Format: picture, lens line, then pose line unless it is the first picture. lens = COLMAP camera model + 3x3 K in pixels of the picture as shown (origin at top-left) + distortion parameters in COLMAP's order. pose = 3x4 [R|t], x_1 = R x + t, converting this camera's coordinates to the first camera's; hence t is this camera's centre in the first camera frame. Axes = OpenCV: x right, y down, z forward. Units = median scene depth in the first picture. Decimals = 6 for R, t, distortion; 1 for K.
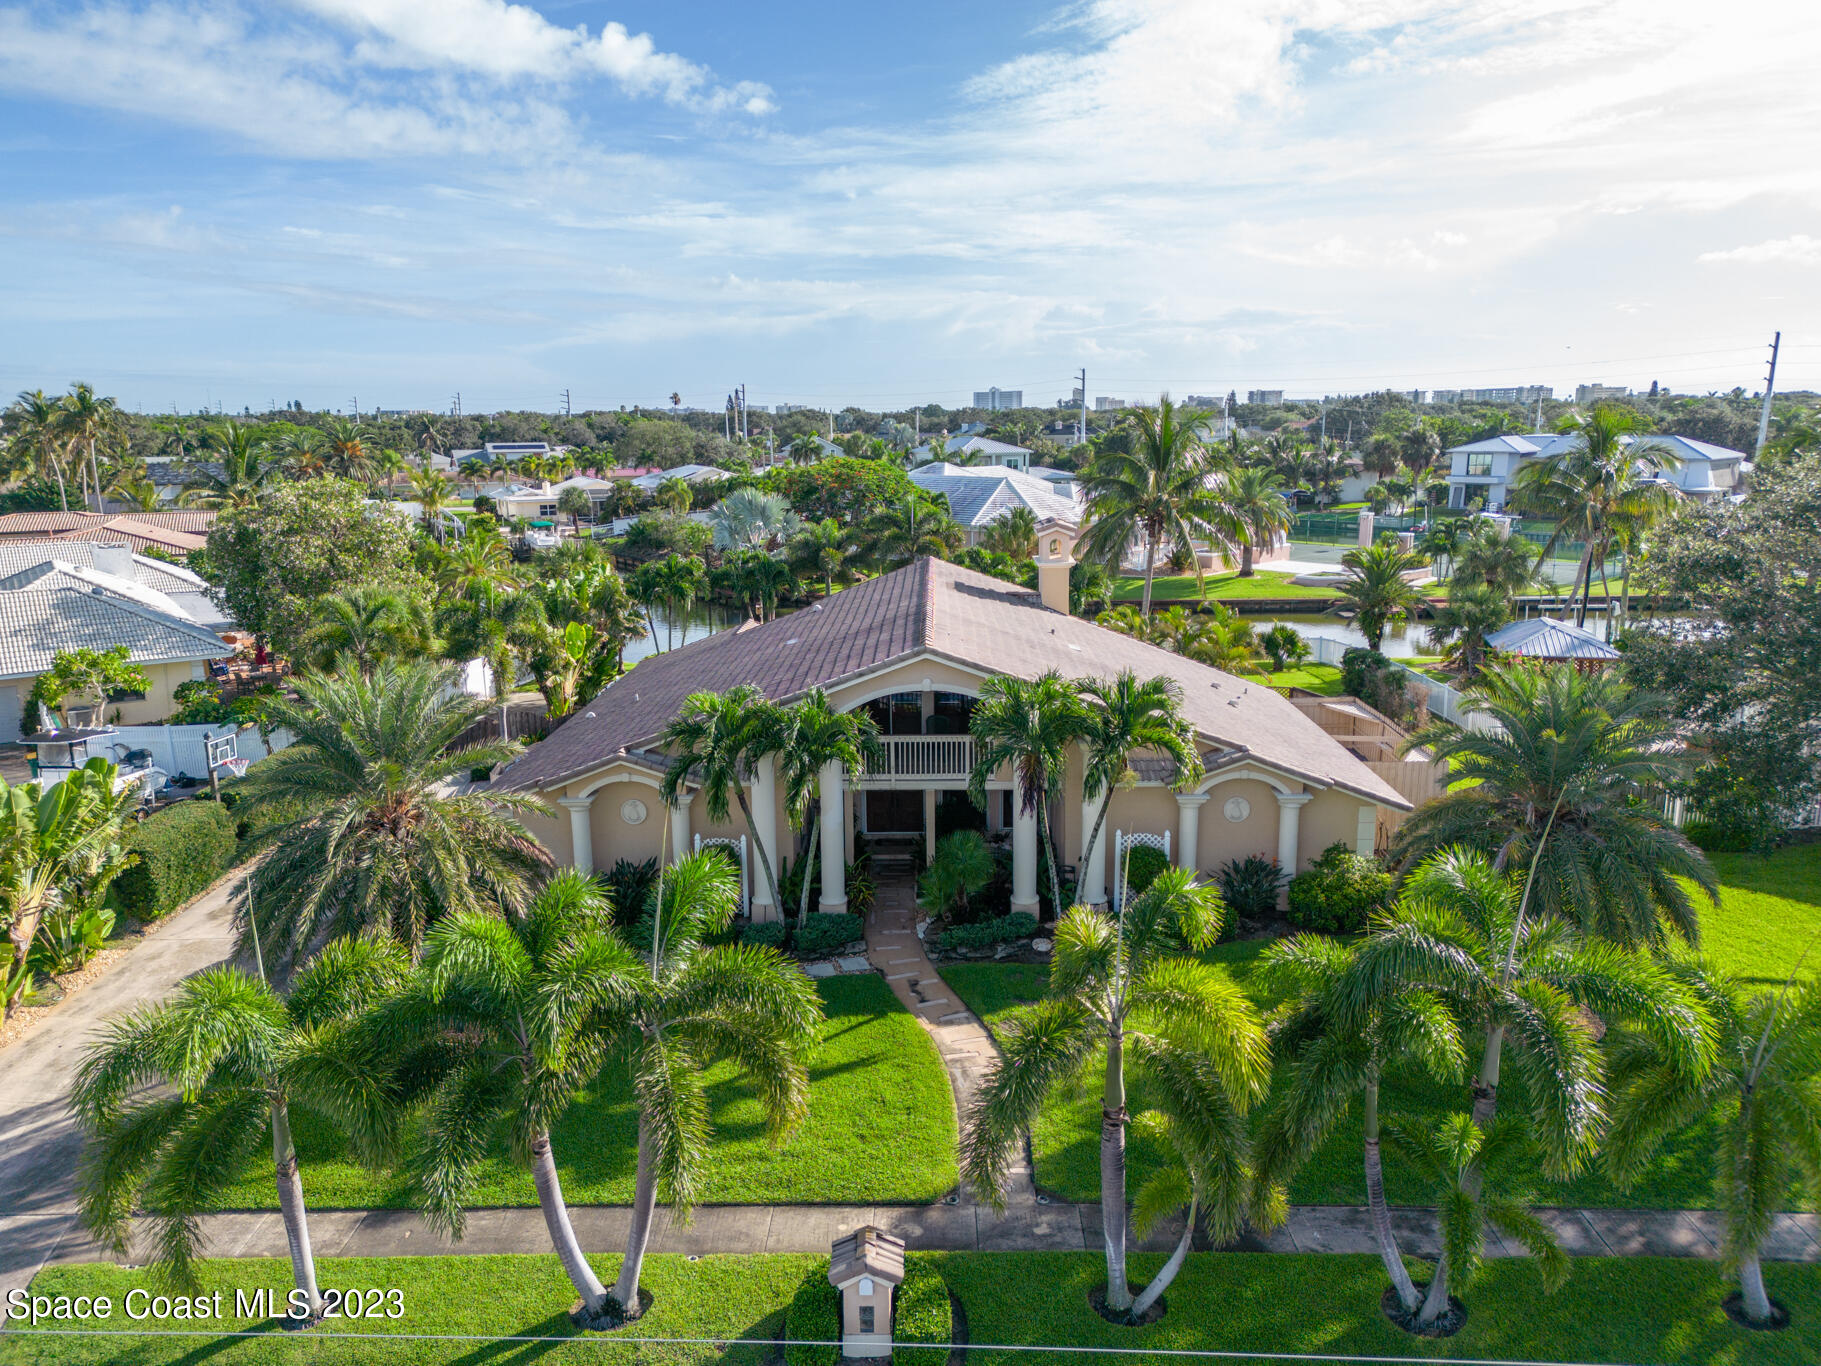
lens RADIAL K [[1277.0, 0, 909.4], [0, 1277.0, 646.4], [0, 0, 1]] dist [0.089261, -0.068401]
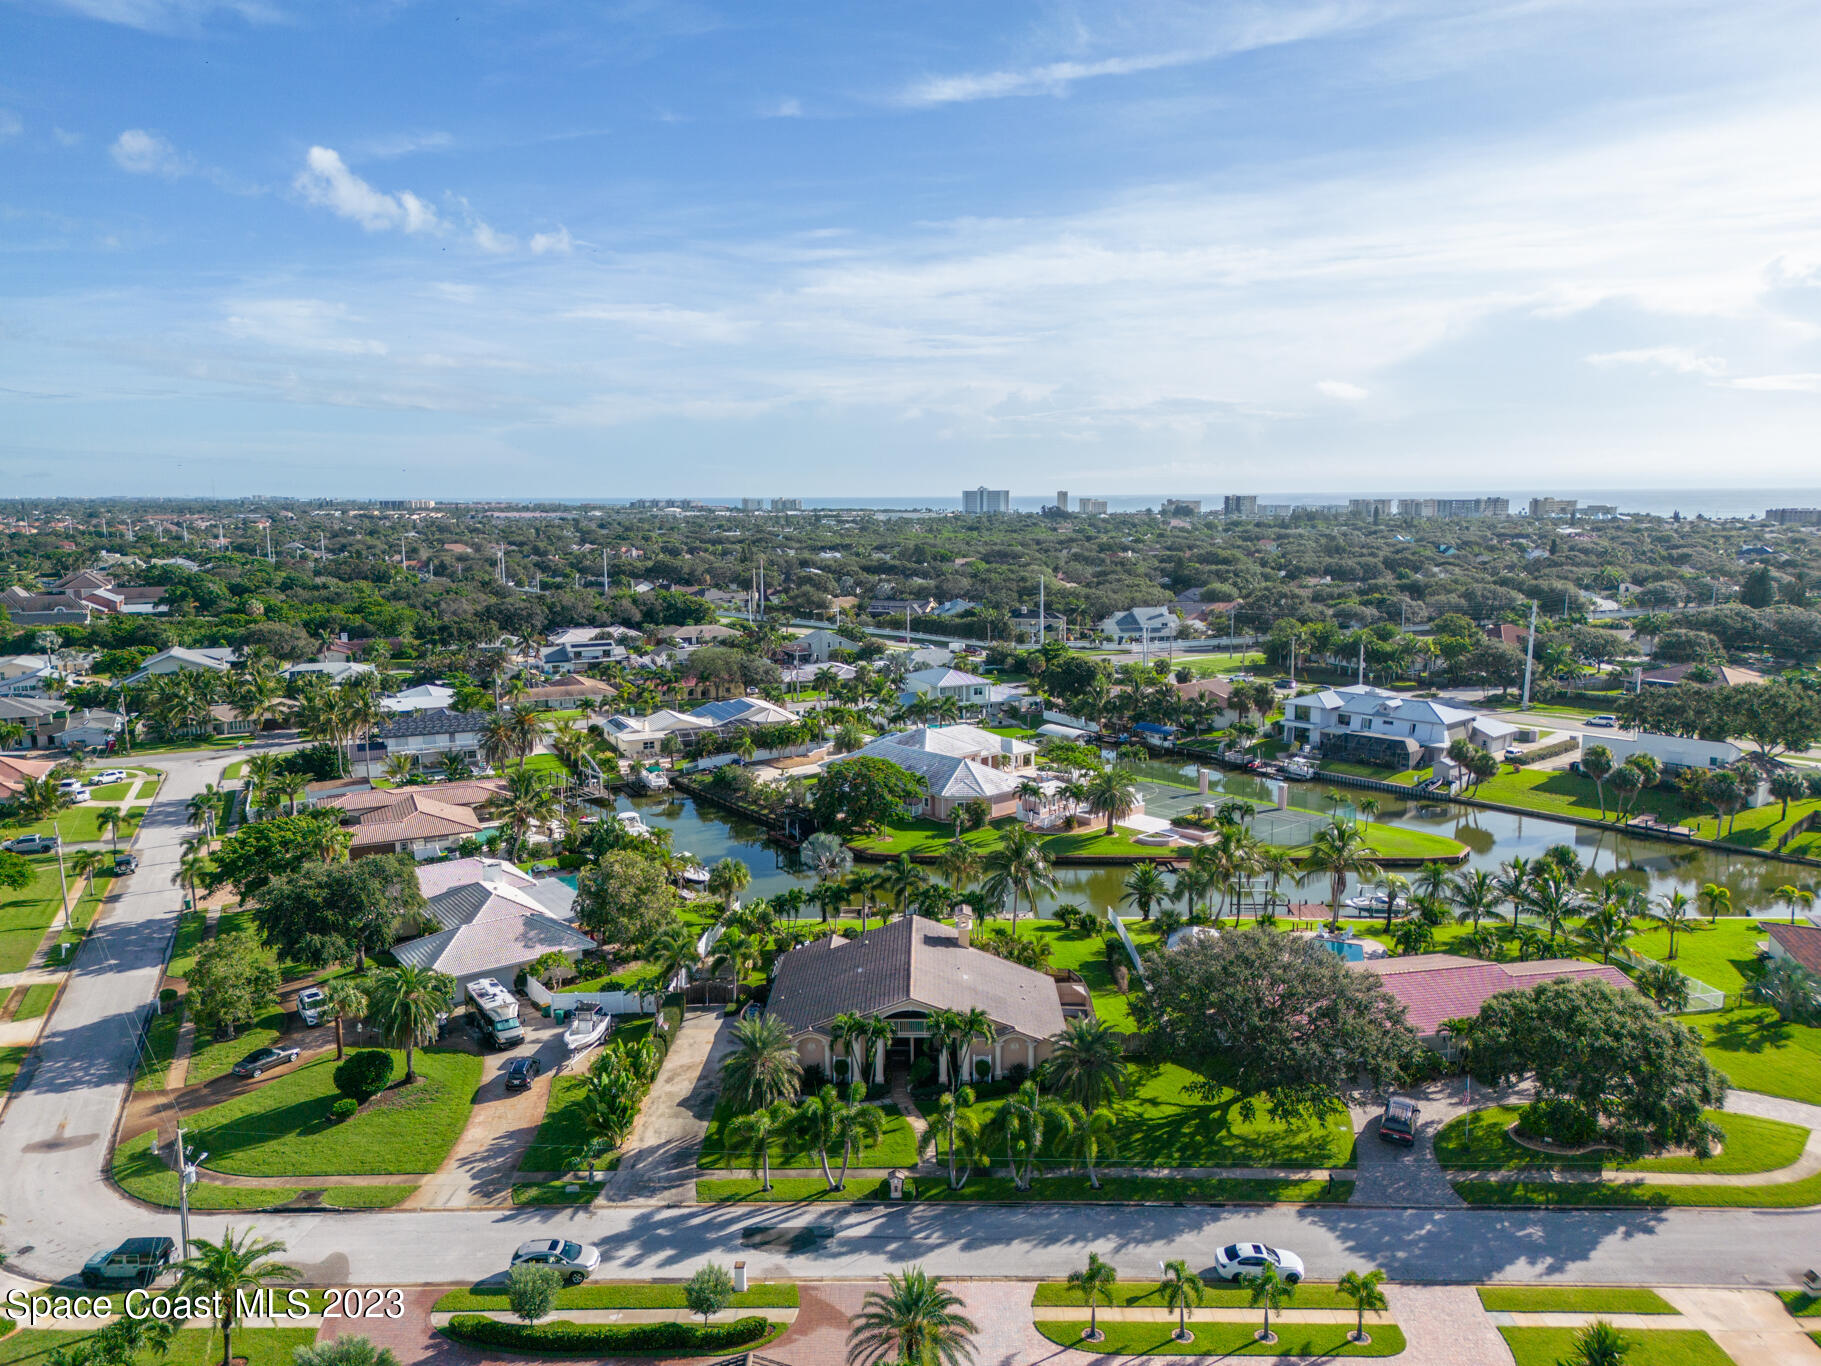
lens RADIAL K [[1278.2, 0, 910.5], [0, 1278.2, 683.0], [0, 0, 1]] dist [0.069337, -0.001264]
pose [[0.999961, 0.002534, 0.008424, -0.007904], [-0.002257, 0.999462, -0.032722, -0.334055], [-0.008503, 0.032701, 0.999429, -1.086312]]
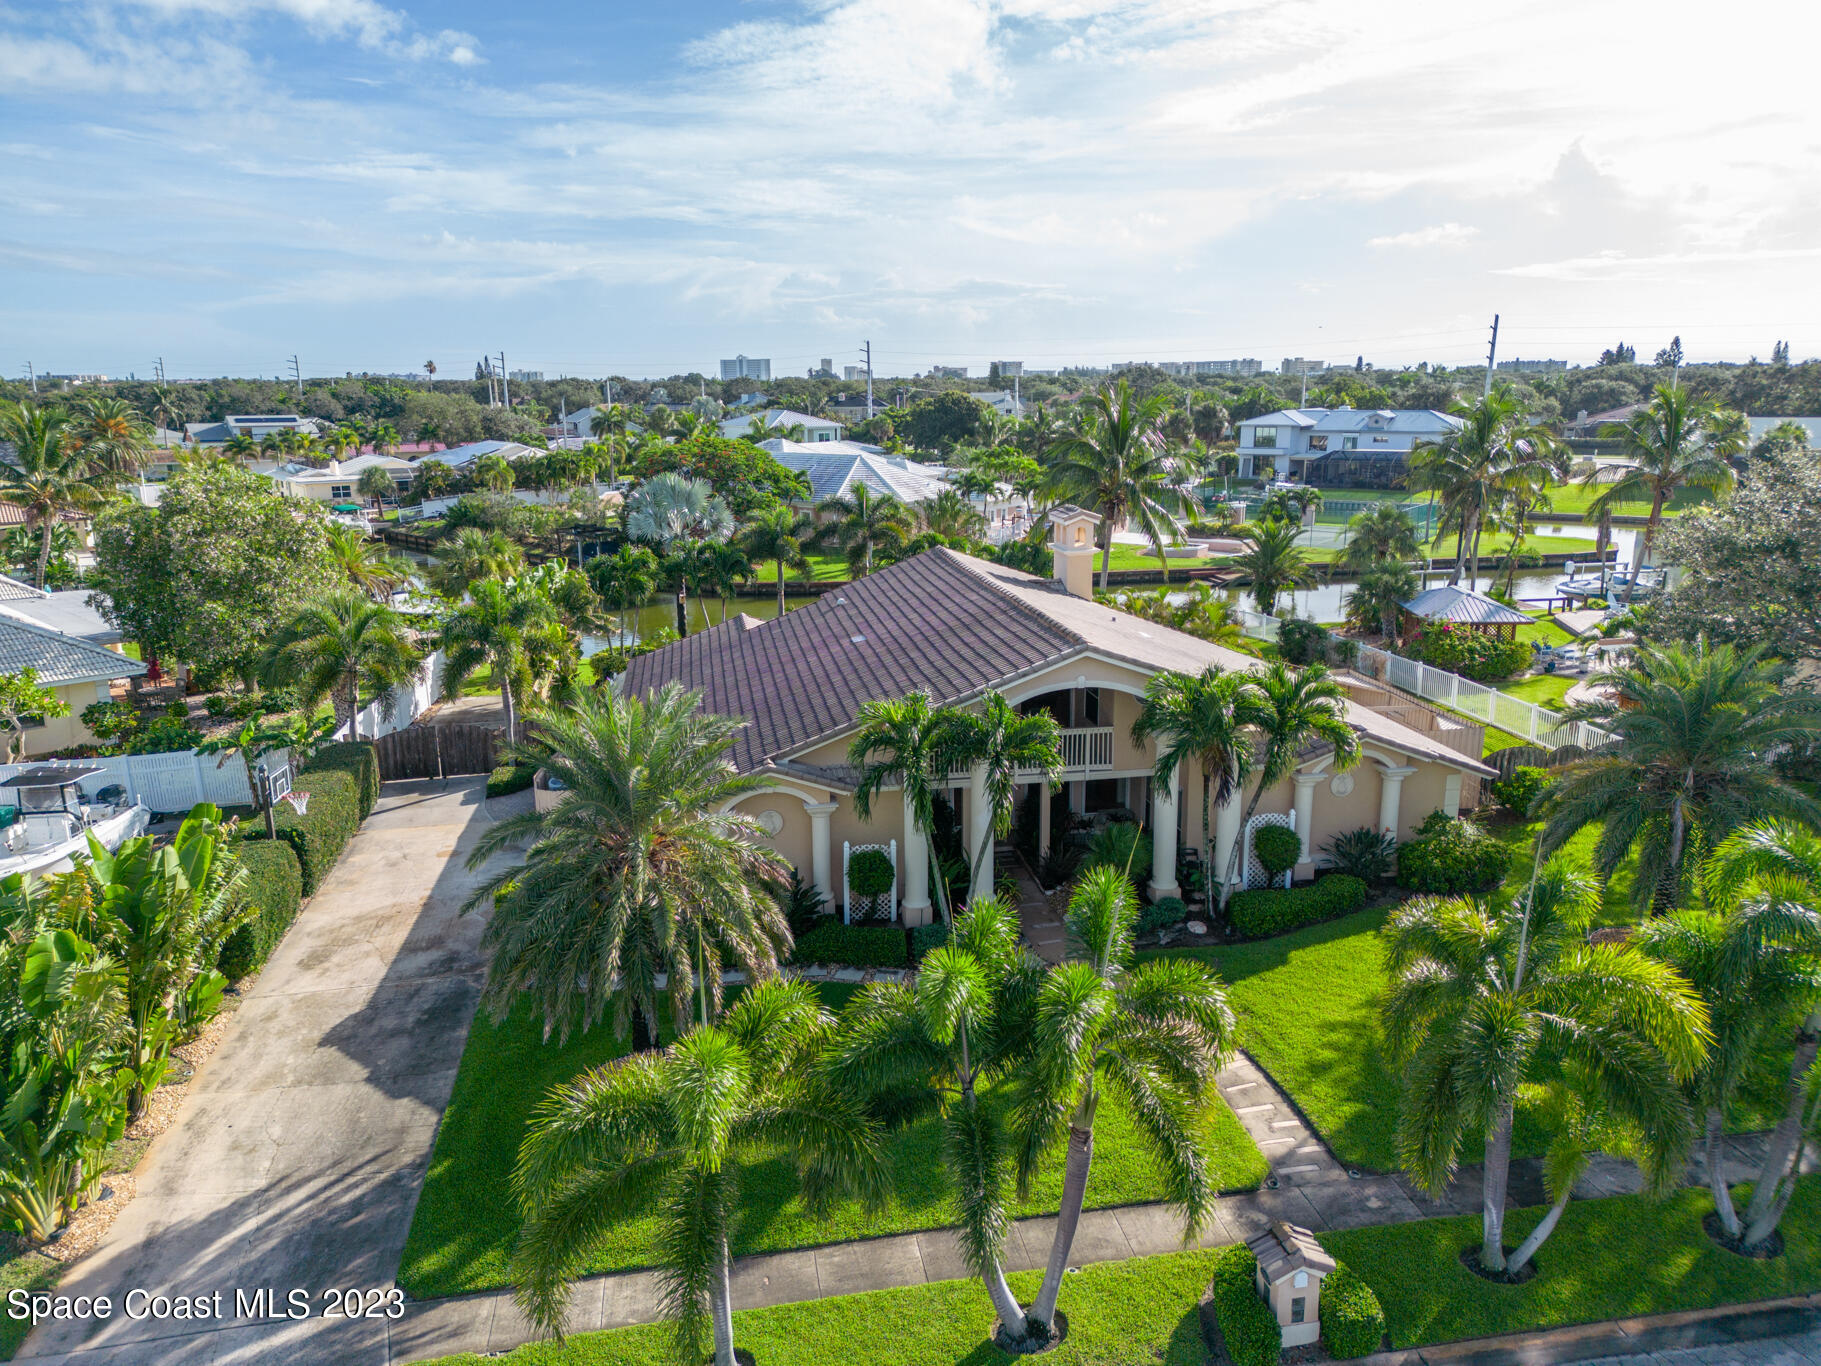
lens RADIAL K [[1277.0, 0, 909.4], [0, 1277.0, 646.4], [0, 0, 1]] dist [0.089261, -0.068401]
pose [[0.980794, -0.038685, 0.191171, -0.159407], [0.034174, 0.999056, 0.026836, -0.015136], [-0.192029, -0.019787, 0.981190, 0.015588]]
